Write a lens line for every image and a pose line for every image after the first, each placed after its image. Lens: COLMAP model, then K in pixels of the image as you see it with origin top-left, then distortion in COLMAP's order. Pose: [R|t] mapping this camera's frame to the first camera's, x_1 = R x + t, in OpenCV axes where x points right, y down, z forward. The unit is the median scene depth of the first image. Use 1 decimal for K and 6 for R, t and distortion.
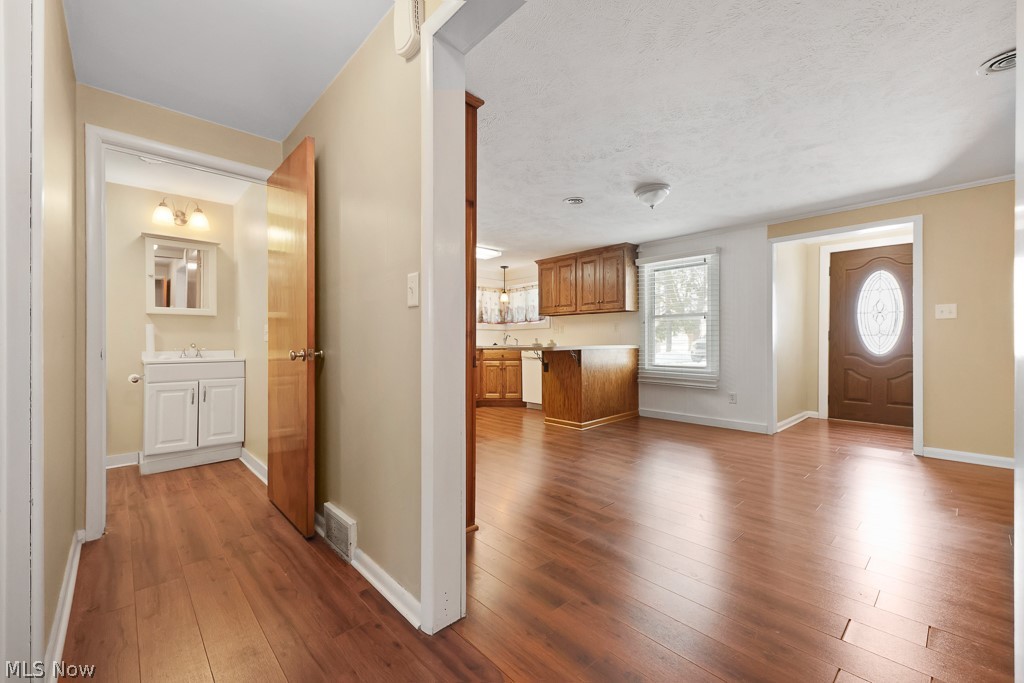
lens RADIAL K [[414.2, 0, 512.0], [0, 414.2, 341.5], [0, 0, 1]] dist [0.000641, 0.000027]
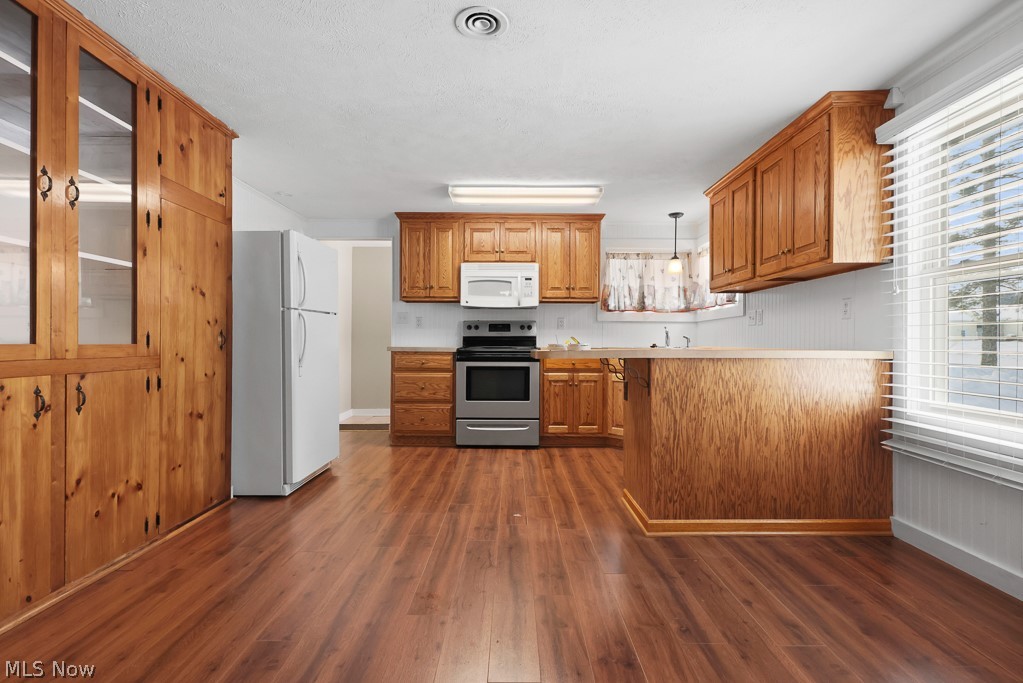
lens RADIAL K [[483.7, 0, 508.0], [0, 483.7, 342.0], [0, 0, 1]] dist [0.011728, -0.000494]
pose [[0.723450, 0.005523, -0.690355, 0.329164], [-0.006443, 0.999978, 0.001248, 0.001685], [0.690347, 0.003545, 0.723470, 0.393679]]
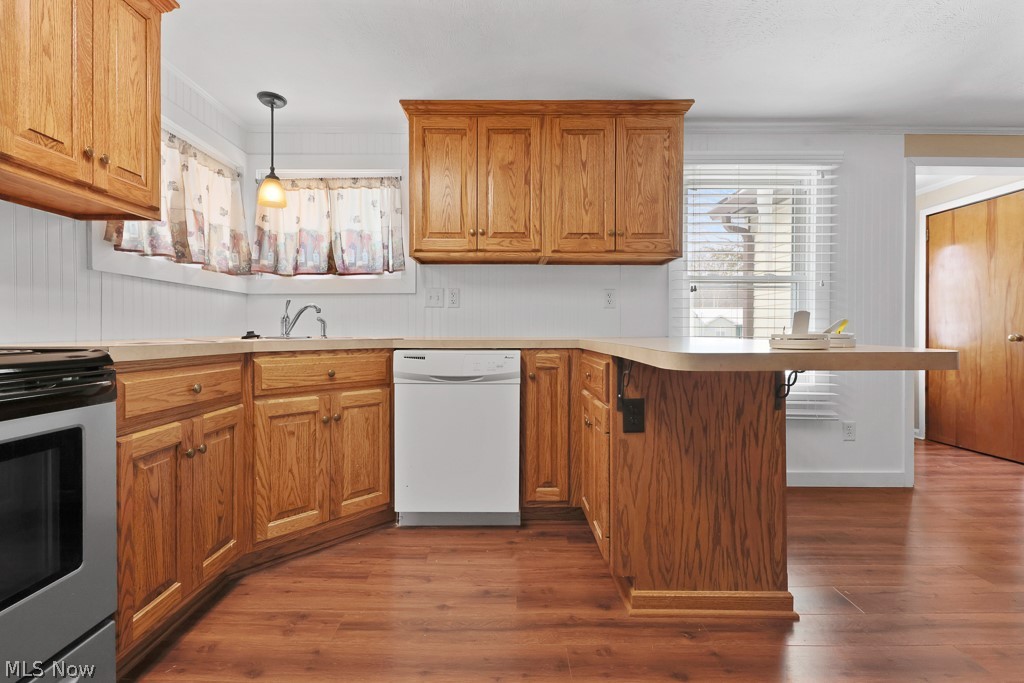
lens RADIAL K [[440.5, 0, 509.1], [0, 440.5, 332.9], [0, 0, 1]] dist [0.006512, 0.000159]
pose [[0.683361, 0.002546, 0.730076, -0.168674], [-0.005546, 0.999983, 0.001704, 0.003795], [-0.730060, -0.005214, 0.683363, 0.721052]]
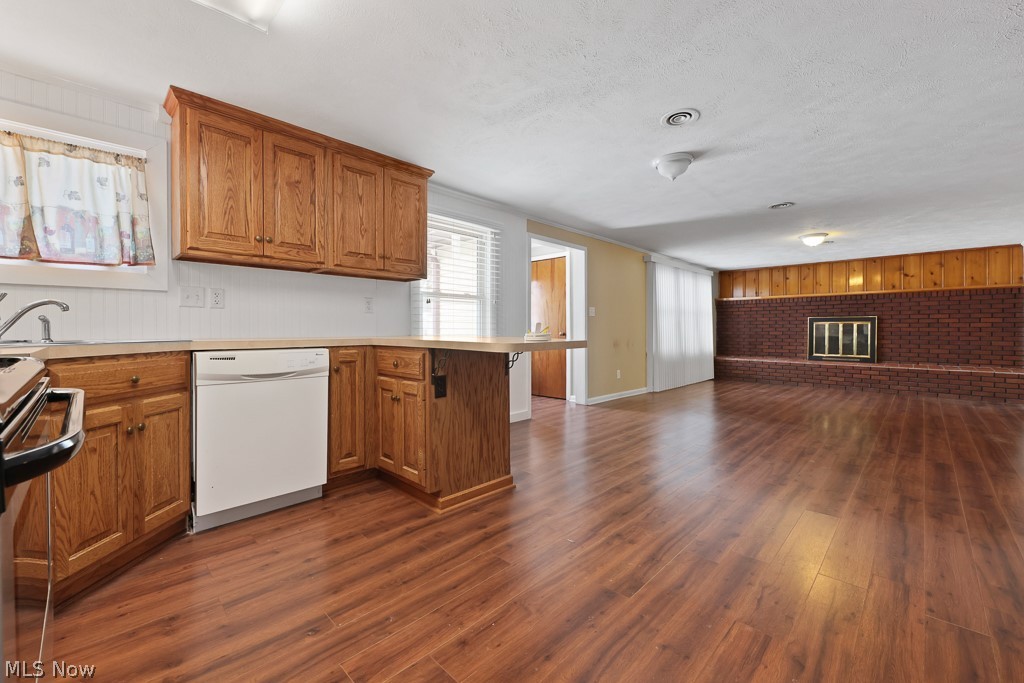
lens RADIAL K [[412.3, 0, 510.4], [0, 412.3, 333.0], [0, 0, 1]] dist [0.020092, -0.011305]
pose [[-0.034271, -0.002951, 0.999408, -0.307724], [-0.001156, 0.999995, 0.002913, 0.002317], [-0.999412, -0.001055, -0.034274, 0.793250]]
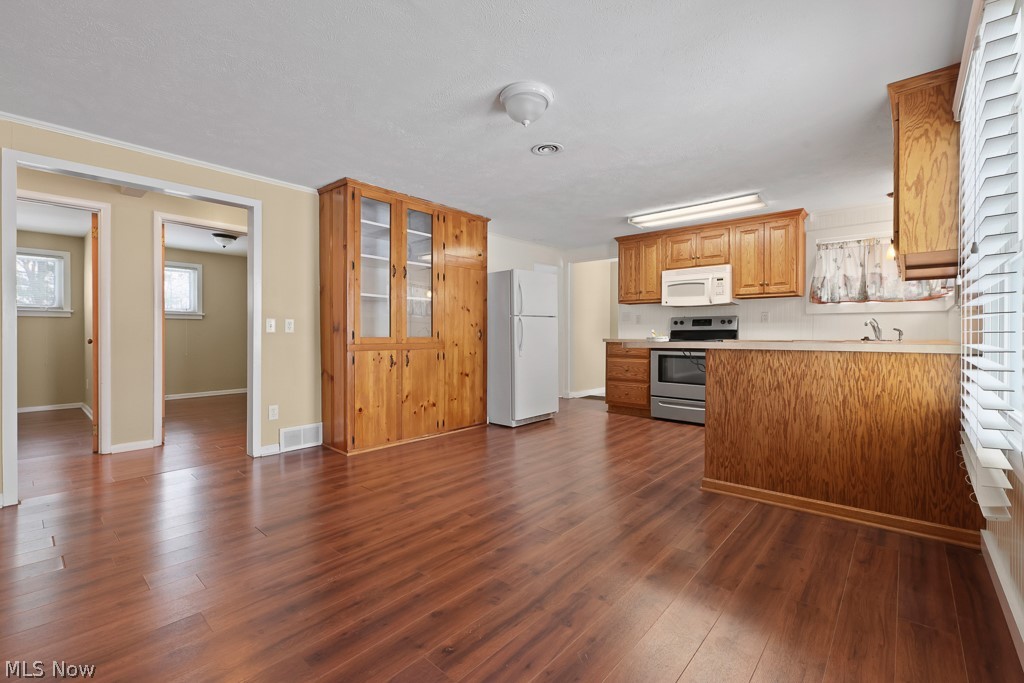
lens RADIAL K [[440.5, 0, 509.1], [0, 440.5, 332.9], [0, 0, 1]] dist [0.006512, 0.000159]
pose [[0.085641, 0.001385, -0.996325, 0.584792], [-0.001073, 0.999999, 0.001298, -0.002069], [0.996326, 0.000958, 0.085642, 0.528647]]
